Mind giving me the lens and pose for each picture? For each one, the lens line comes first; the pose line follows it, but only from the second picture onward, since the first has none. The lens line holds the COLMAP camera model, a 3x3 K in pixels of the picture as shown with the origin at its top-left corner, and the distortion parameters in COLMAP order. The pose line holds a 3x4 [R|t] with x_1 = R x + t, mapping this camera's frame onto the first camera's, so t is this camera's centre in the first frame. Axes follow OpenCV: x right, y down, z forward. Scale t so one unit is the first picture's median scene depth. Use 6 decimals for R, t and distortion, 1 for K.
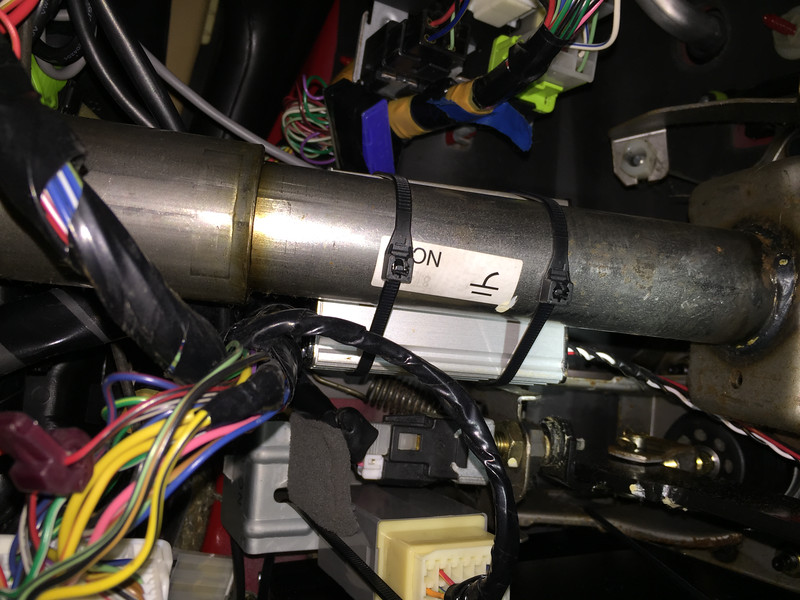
lens RADIAL K [[690.6, 0, 400.0], [0, 690.6, 300.0], [0, 0, 1]] dist [0.079102, -0.117573]
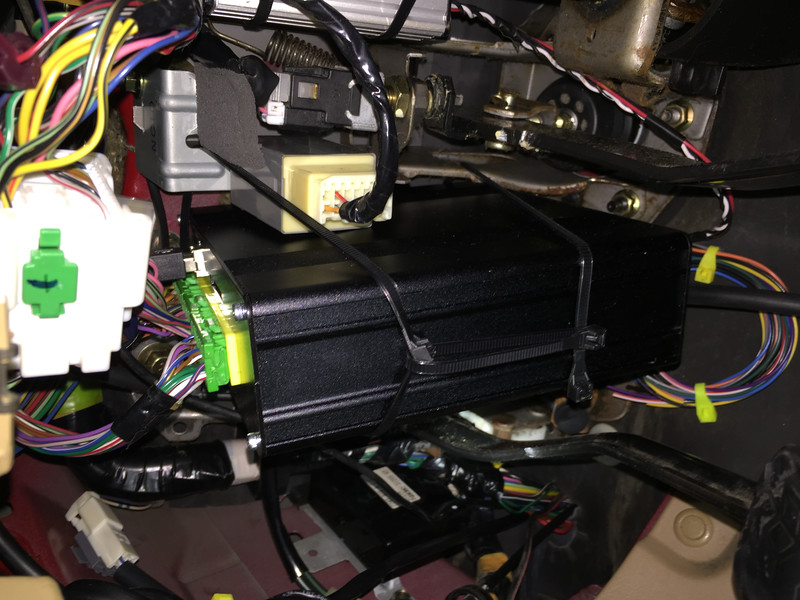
lens RADIAL K [[690.6, 0, 400.0], [0, 690.6, 300.0], [0, 0, 1]] dist [0.079102, -0.117573]
pose [[0.990068, -0.027903, 0.137792, -0.003181], [-0.031564, 0.910967, 0.411269, 0.045177], [-0.136999, -0.411534, 0.901039, -0.163683]]
